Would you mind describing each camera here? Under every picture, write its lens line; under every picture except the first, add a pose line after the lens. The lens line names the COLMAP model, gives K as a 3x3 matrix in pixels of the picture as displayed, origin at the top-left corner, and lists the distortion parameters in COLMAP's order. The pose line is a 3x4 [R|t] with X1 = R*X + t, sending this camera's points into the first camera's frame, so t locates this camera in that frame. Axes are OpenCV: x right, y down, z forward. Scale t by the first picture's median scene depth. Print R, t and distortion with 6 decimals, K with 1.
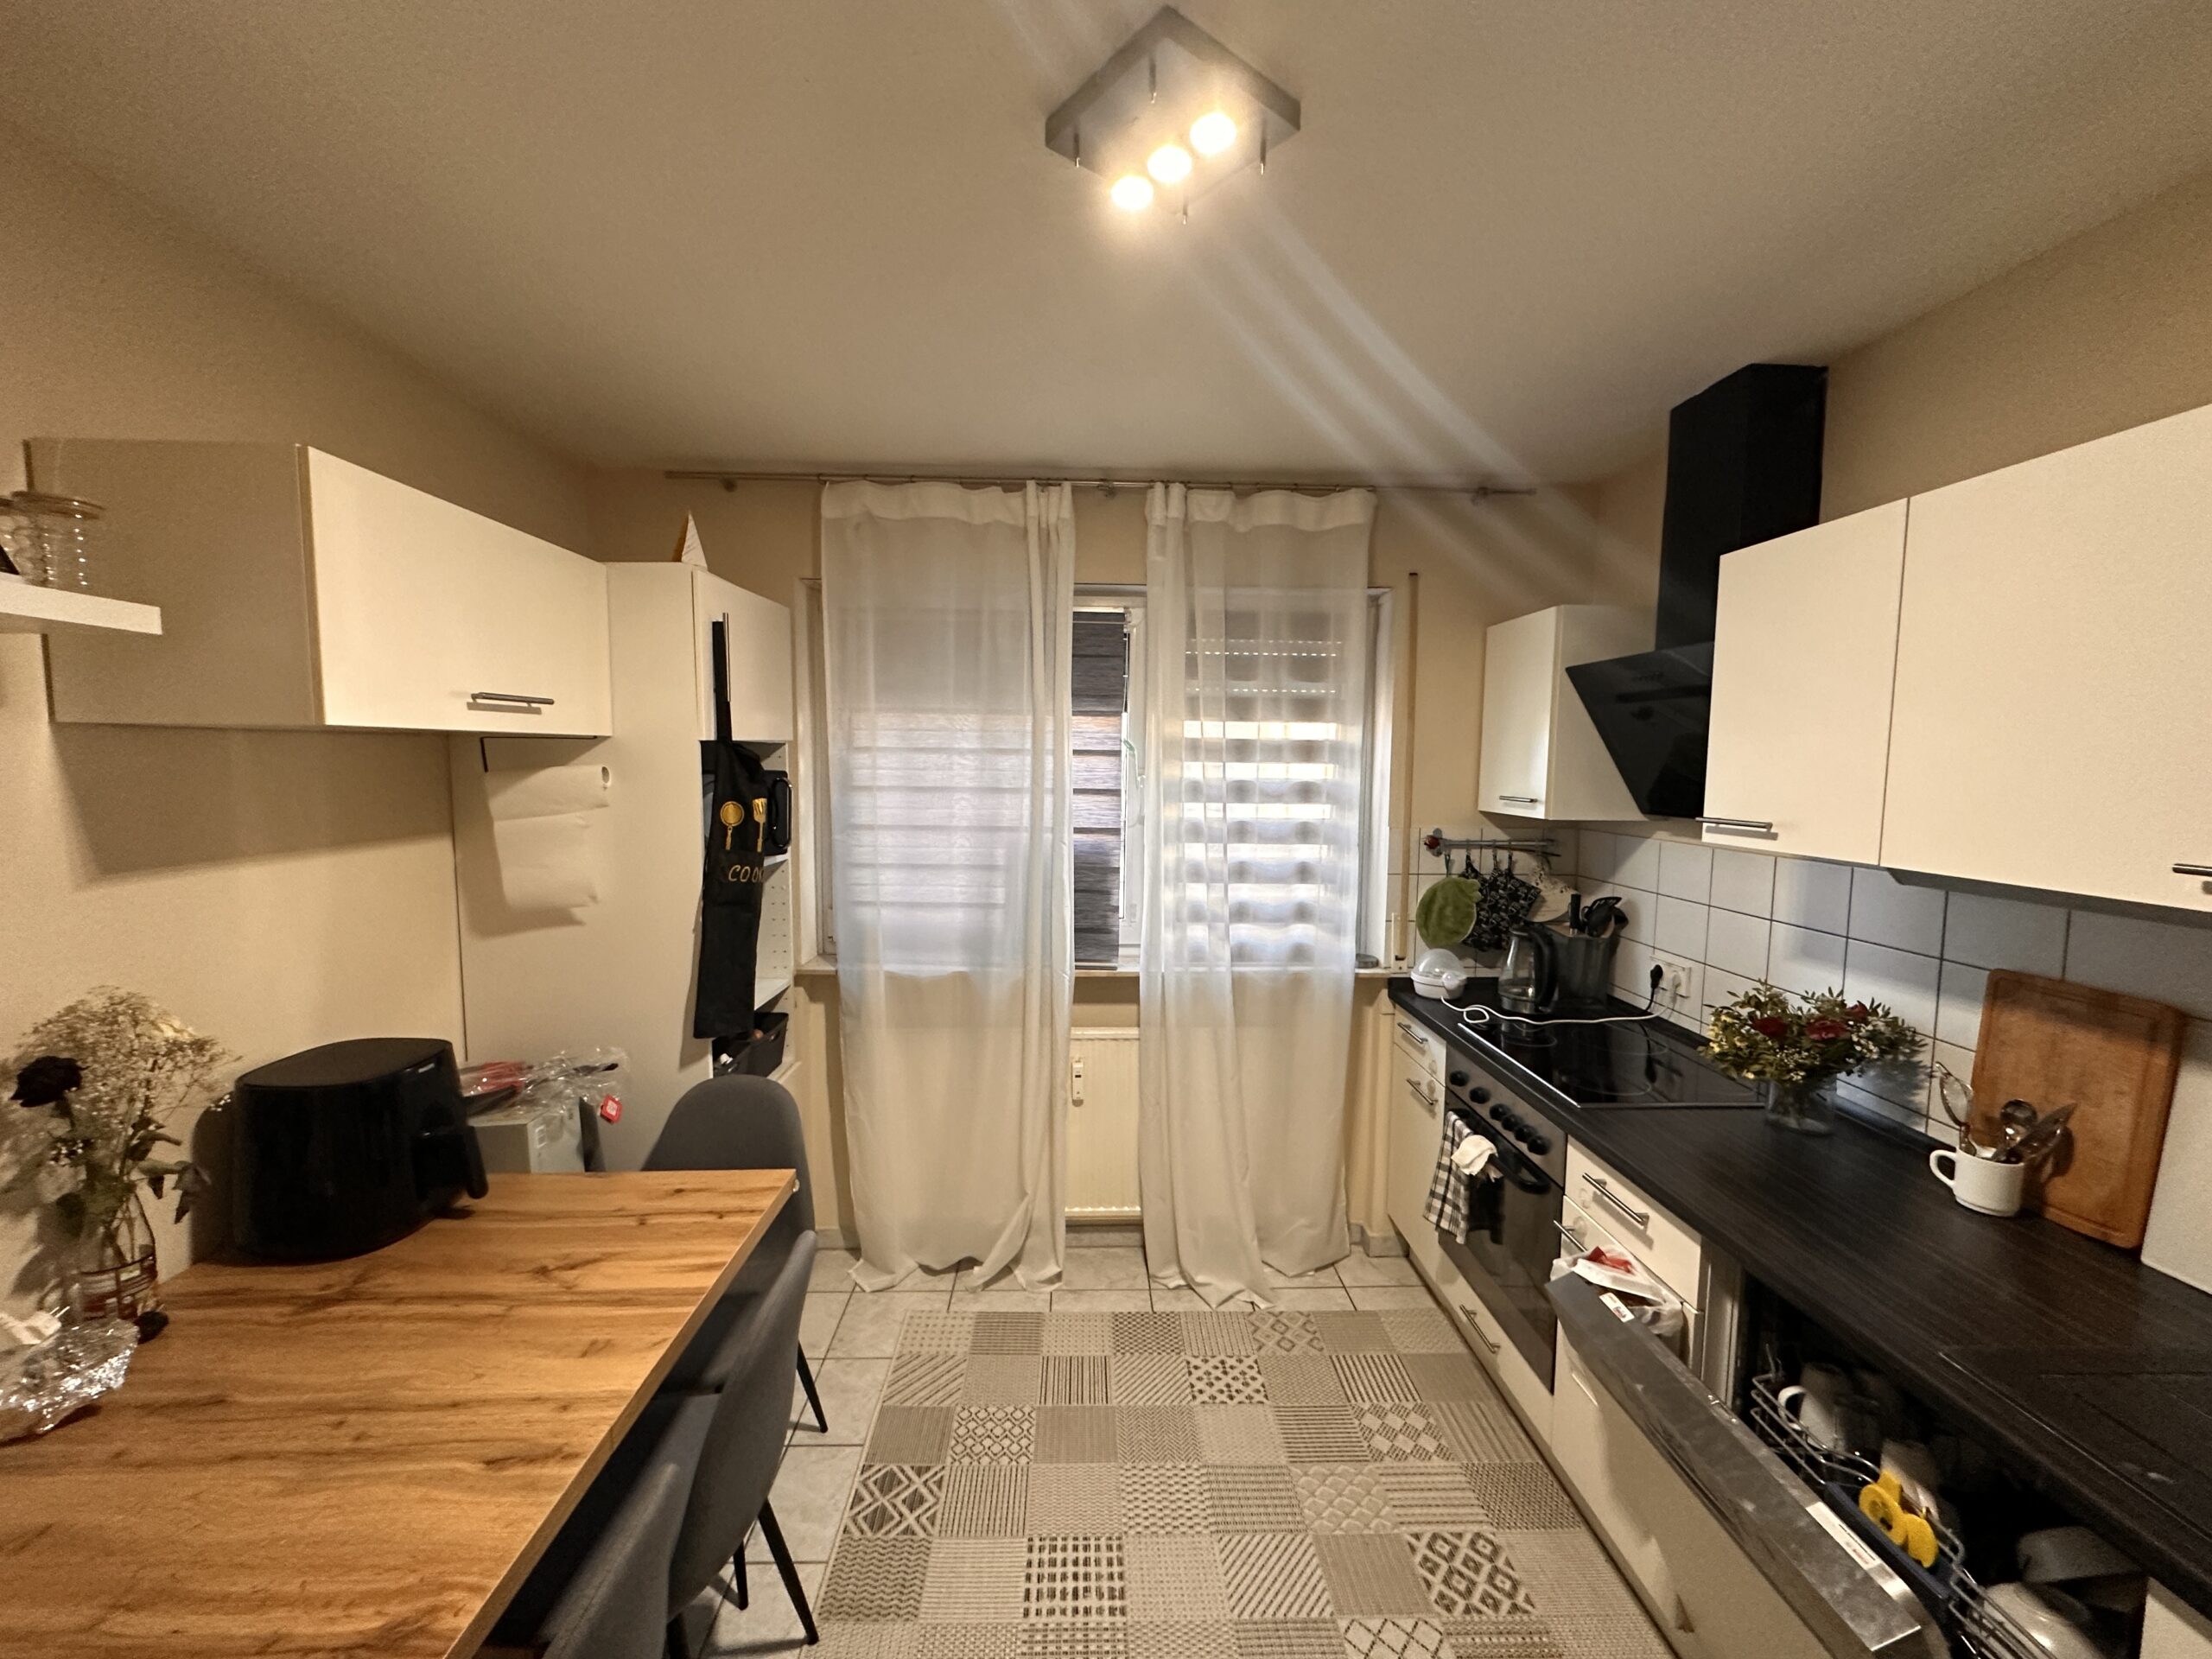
lens RADIAL K [[888.4, 0, 1106.0], [0, 888.4, 829.5], [0, 0, 1]] dist [-0.003270, -0.000193]
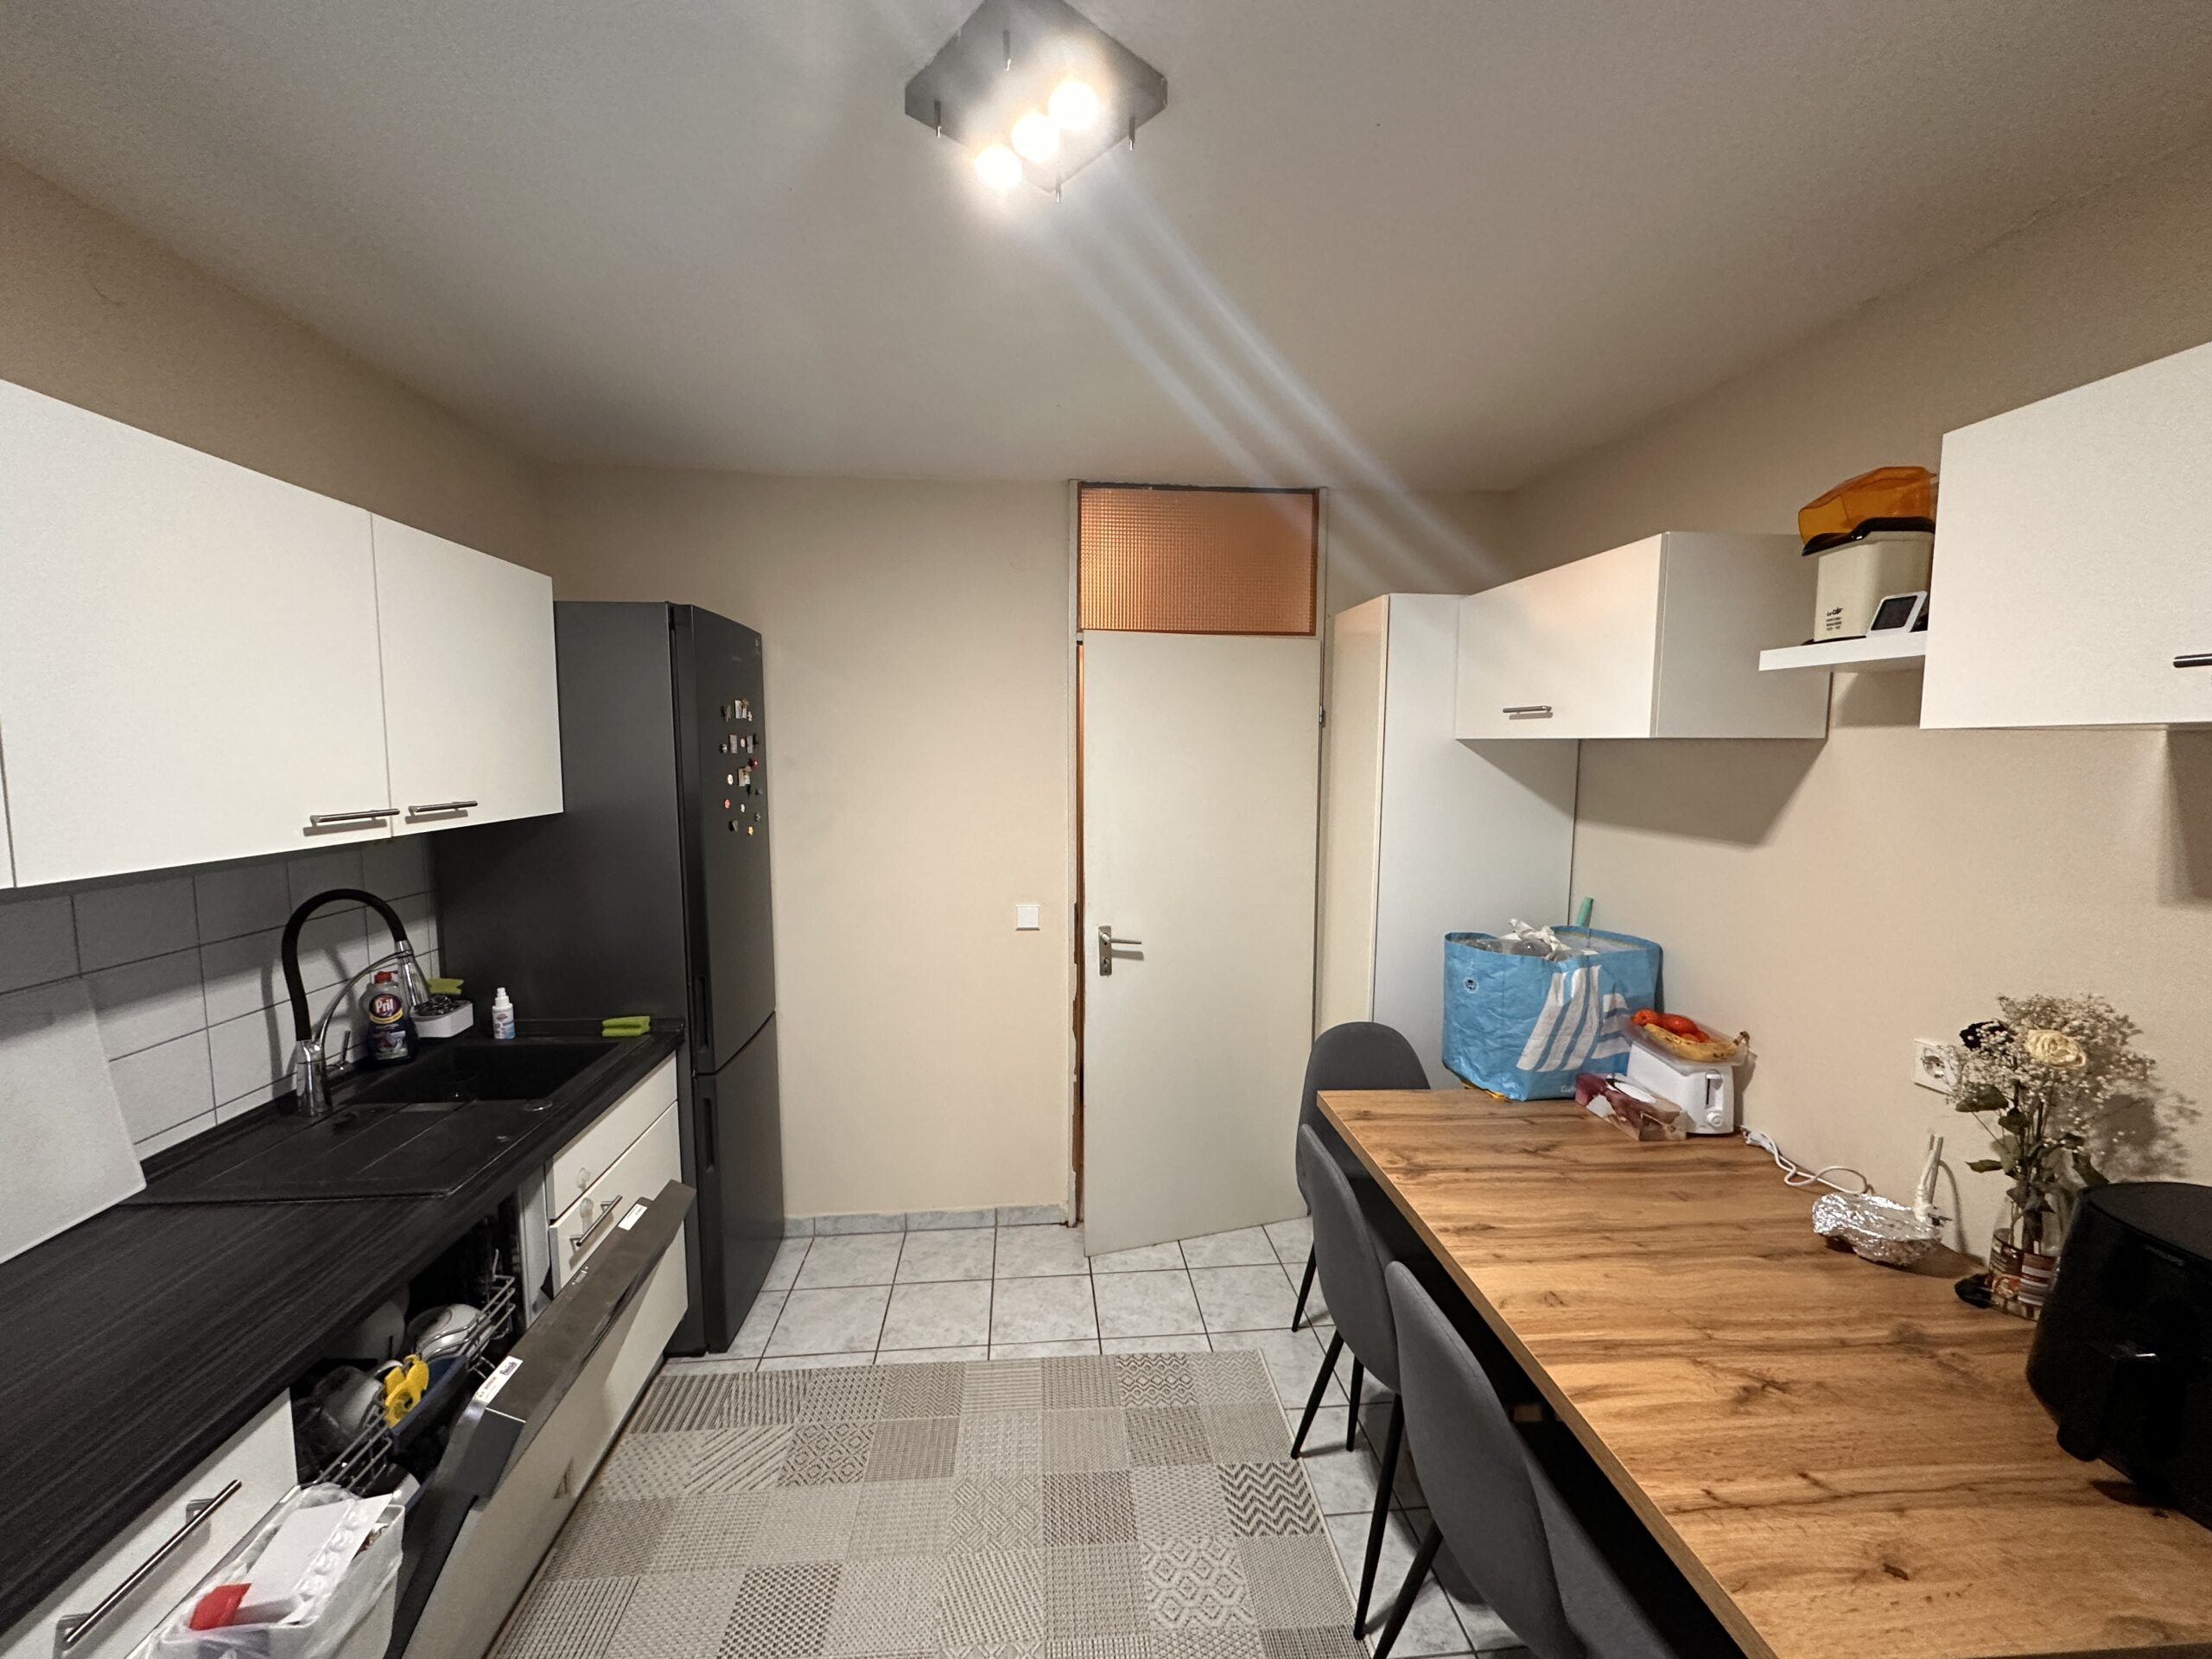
lens RADIAL K [[888.4, 0, 1106.0], [0, 888.4, 829.5], [0, 0, 1]] dist [-0.003270, -0.000193]
pose [[-0.998315, -0.010930, -0.056996, 0.040622], [-0.020354, 0.985663, 0.167492, -0.145571], [0.054348, 0.168369, -0.984225, 1.787717]]
